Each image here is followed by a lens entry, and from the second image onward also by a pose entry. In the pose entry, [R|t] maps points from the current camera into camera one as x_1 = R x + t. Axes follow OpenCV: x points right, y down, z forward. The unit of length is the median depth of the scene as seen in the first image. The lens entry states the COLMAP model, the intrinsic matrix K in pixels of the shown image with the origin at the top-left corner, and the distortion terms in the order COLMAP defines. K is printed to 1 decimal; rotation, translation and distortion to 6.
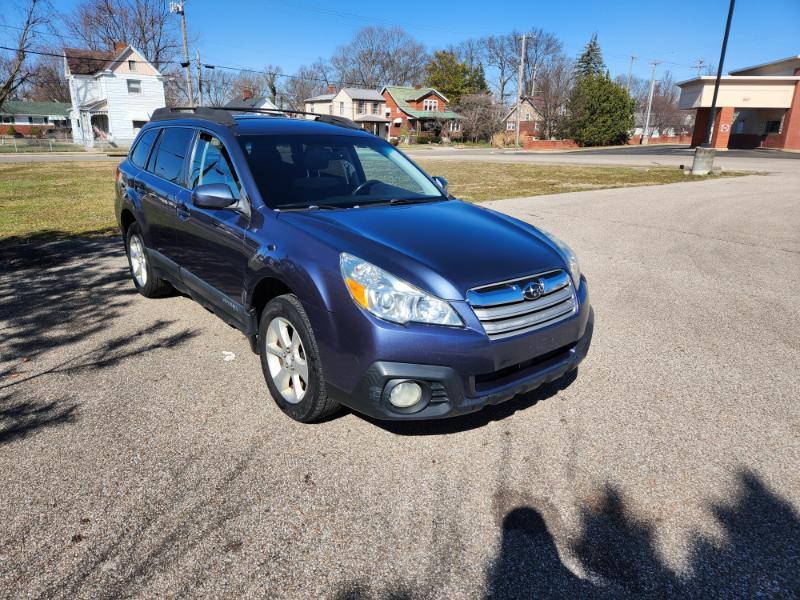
lens RADIAL K [[523.5, 0, 394.7], [0, 523.5, 299.8], [0, 0, 1]] dist [0.078586, -0.064219]
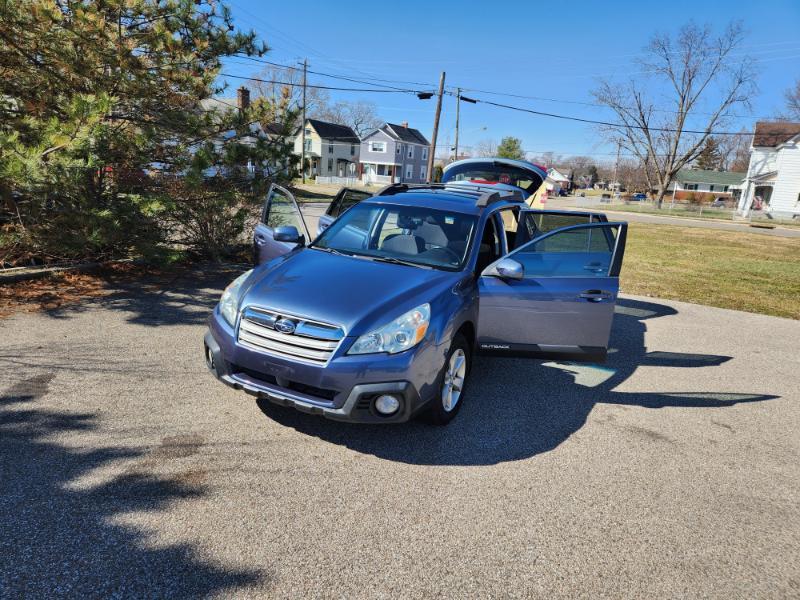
lens RADIAL K [[523.5, 0, 400.8], [0, 523.5, 292.8], [0, 0, 1]] dist [0.078586, -0.064219]
pose [[0.433495, 0.220996, -0.873638, 0.091476], [-0.333664, 0.939923, 0.072201, -0.017303], [0.837108, 0.260203, 0.481190, 0.035845]]
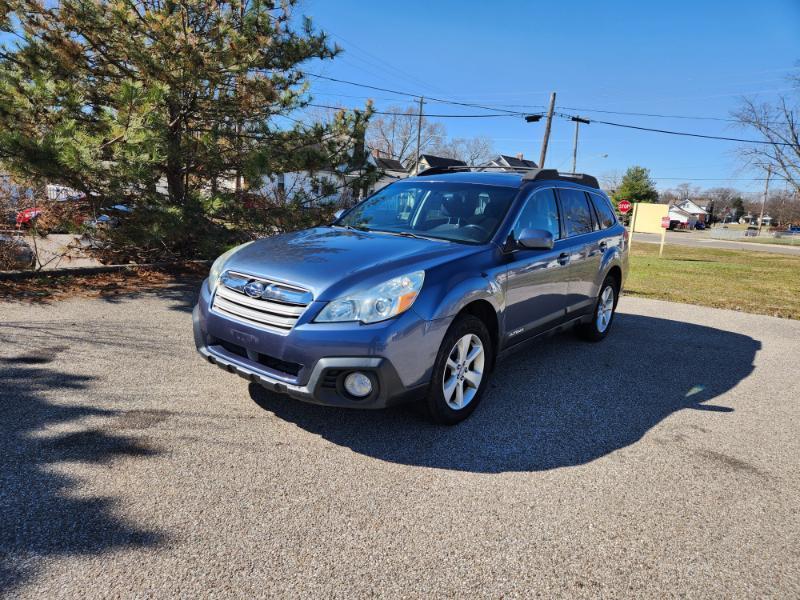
lens RADIAL K [[523.5, 0, 400.0], [0, 523.5, 302.0], [0, 0, 1]] dist [0.078586, -0.064219]
pose [[0.230886, 0.189269, -0.954394, 0.086744], [-0.348098, 0.932042, 0.100625, -0.013165], [0.908581, 0.308990, 0.281080, 0.059101]]
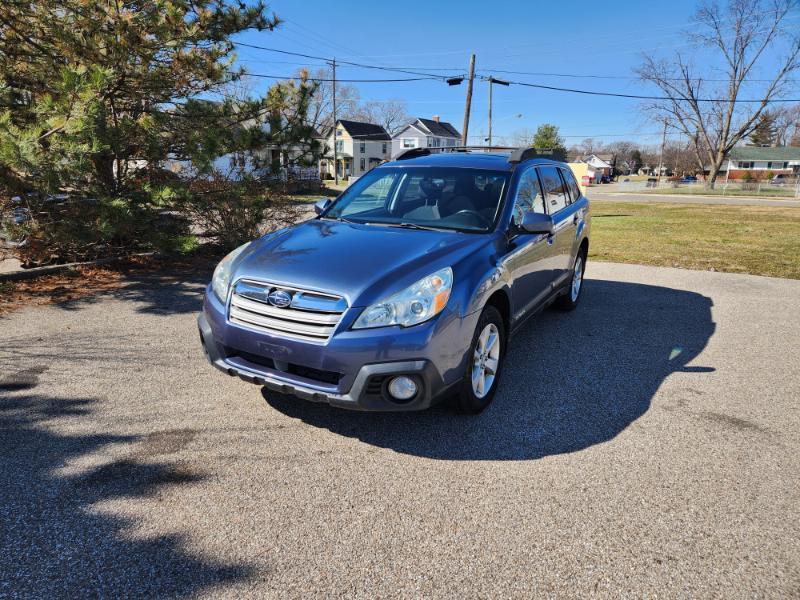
lens RADIAL K [[523.5, 0, 391.4], [0, 523.5, 302.6], [0, 0, 1]] dist [0.078586, -0.064219]
pose [[0.361812, 0.225262, -0.904627, 0.081529], [-0.291443, 0.949061, 0.119762, -0.012732], [0.885524, 0.220316, 0.409033, 0.046033]]
